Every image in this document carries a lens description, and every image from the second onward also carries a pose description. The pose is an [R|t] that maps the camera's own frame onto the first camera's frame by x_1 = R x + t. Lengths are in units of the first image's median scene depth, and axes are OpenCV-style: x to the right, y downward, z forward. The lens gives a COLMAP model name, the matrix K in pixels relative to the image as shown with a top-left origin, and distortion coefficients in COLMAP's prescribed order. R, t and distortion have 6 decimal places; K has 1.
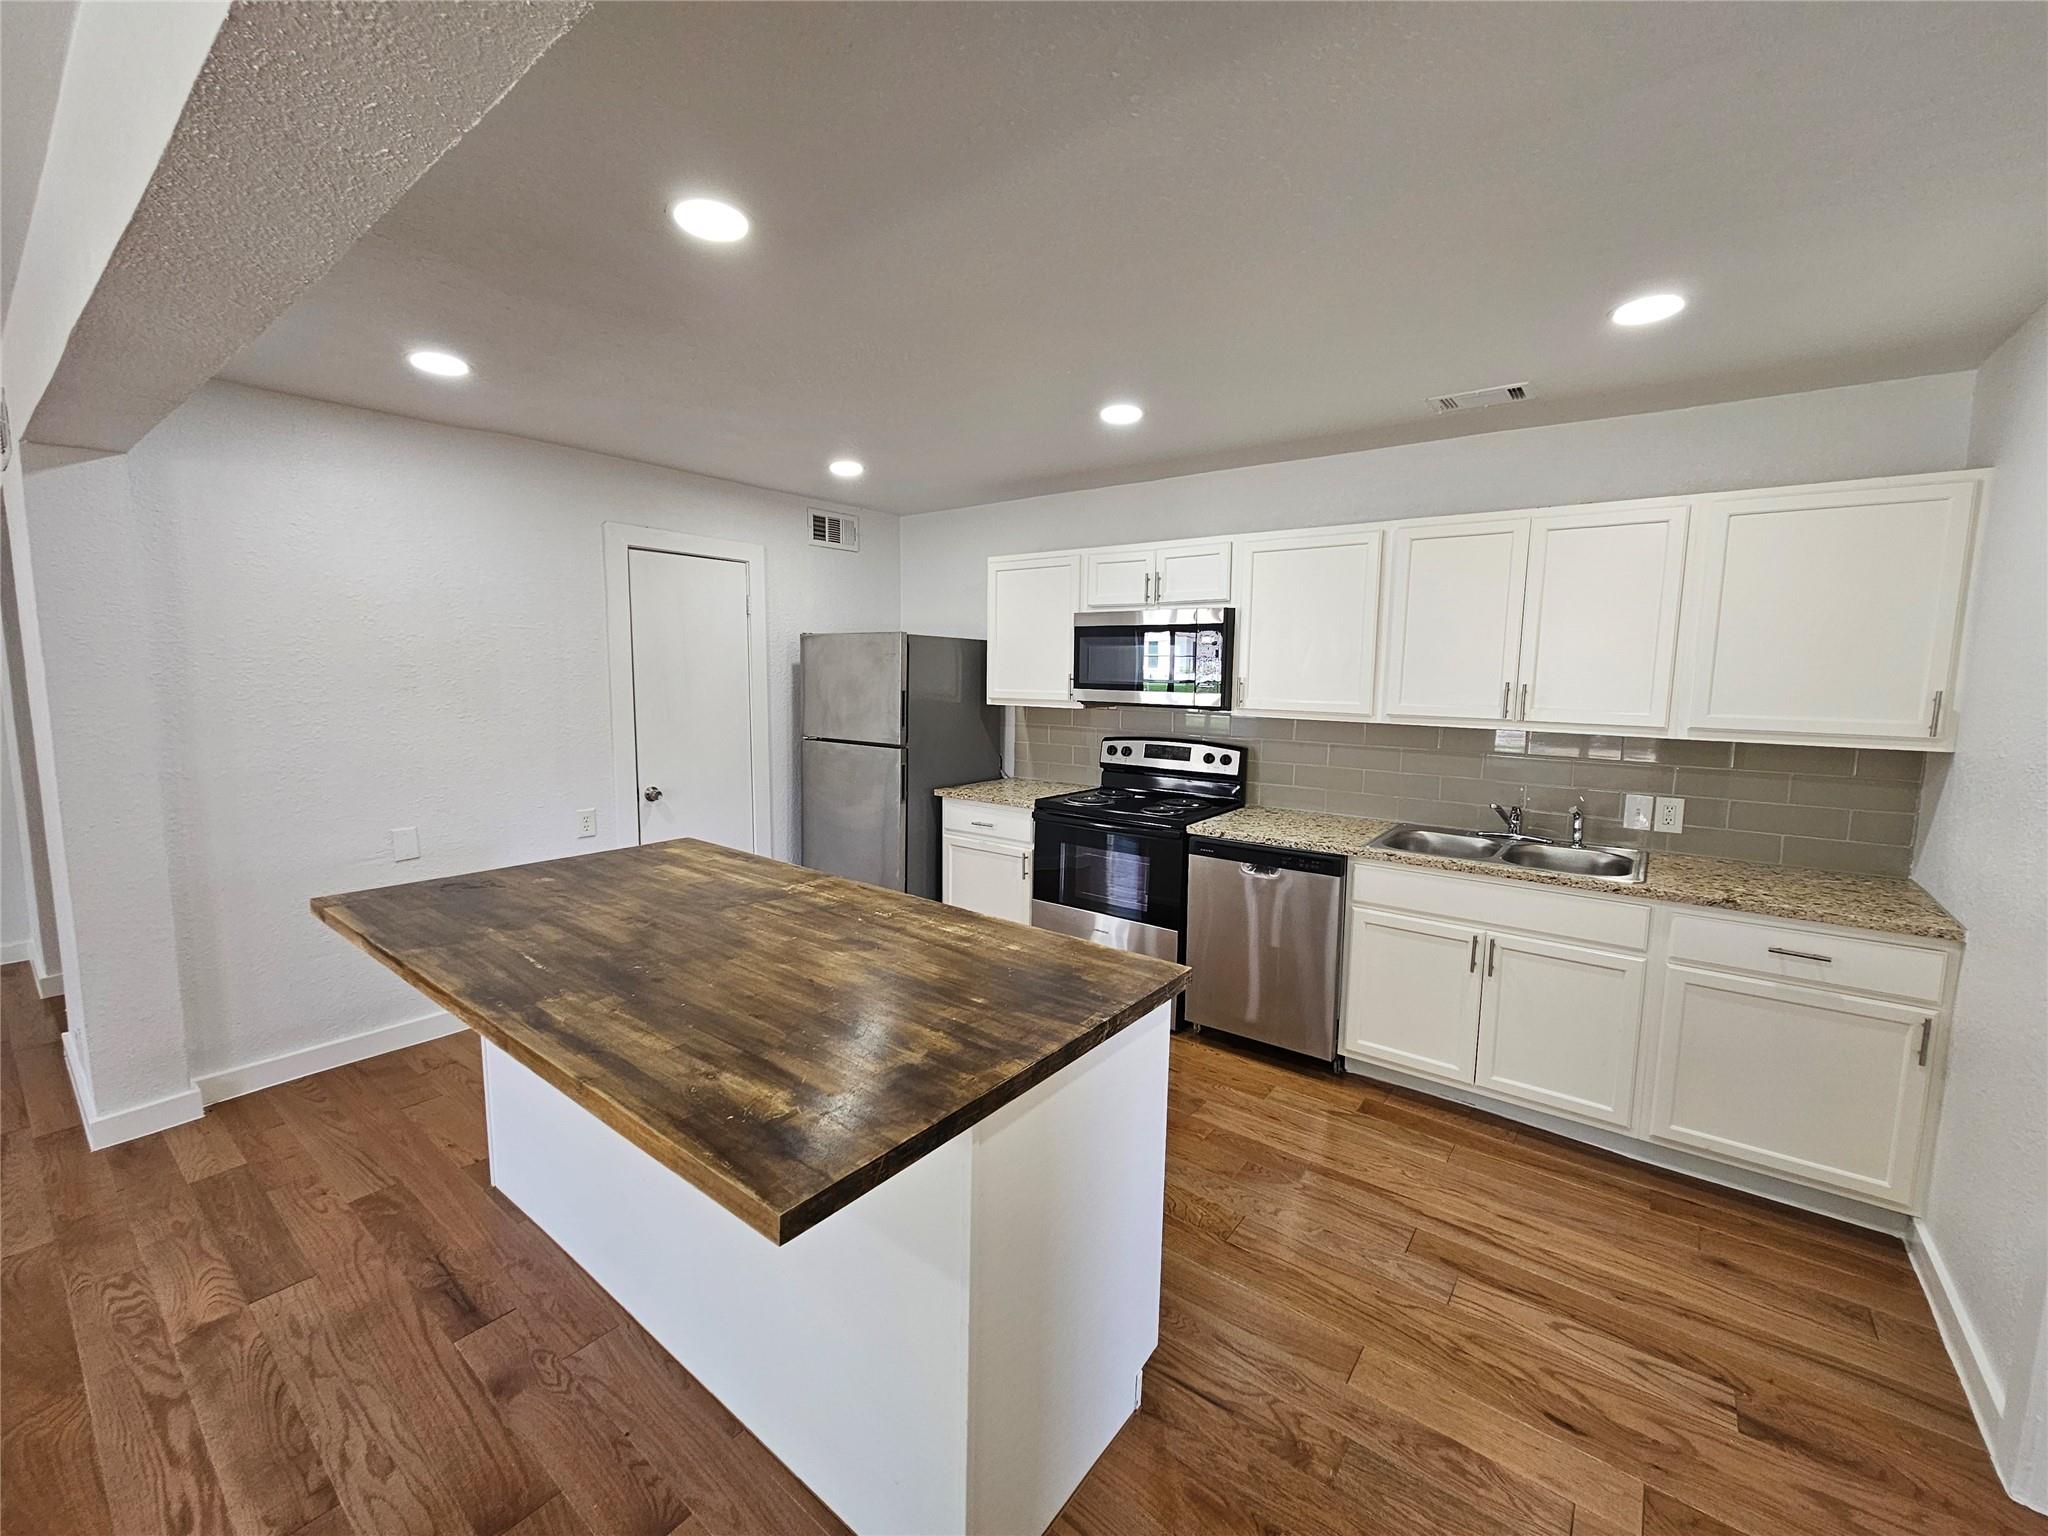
lens RADIAL K [[837.4, 0, 1023.3], [0, 837.4, 764.1], [0, 0, 1]] dist [-0.001601, -0.000261]
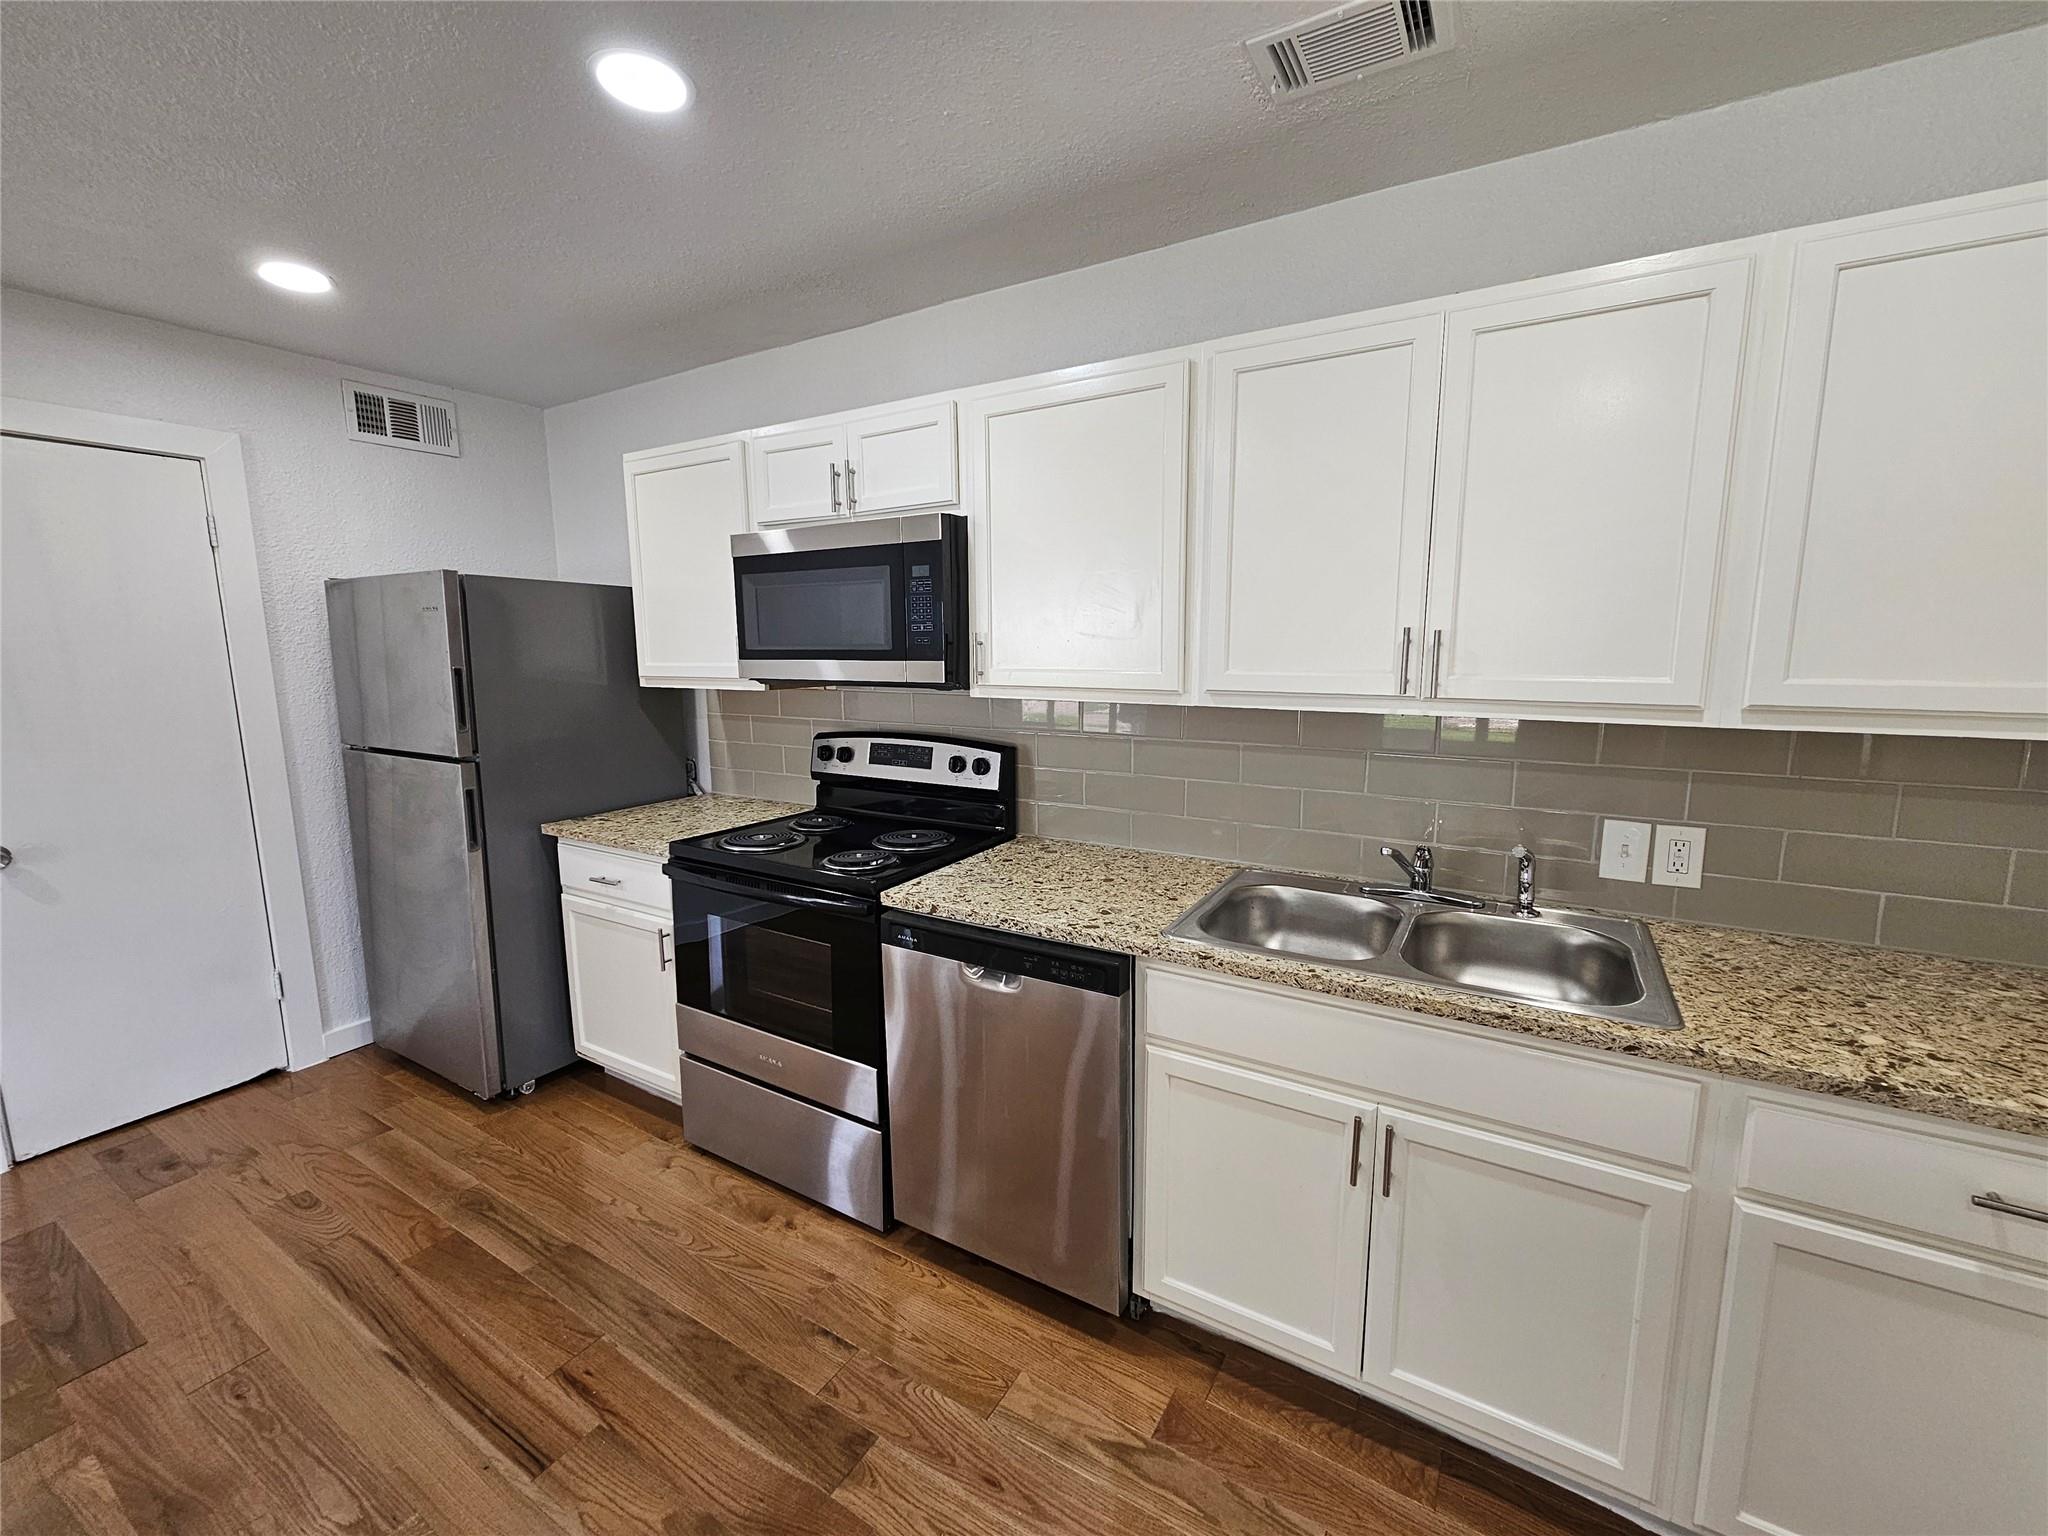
lens RADIAL K [[837.4, 0, 1023.8], [0, 837.4, 766.5], [0, 0, 1]] dist [-0.001601, -0.000261]
pose [[0.993265, -0.034827, 0.110503, 0.221125], [0.031206, 0.998923, 0.034335, -0.027918], [-0.111580, -0.030655, 0.993282, 0.399985]]
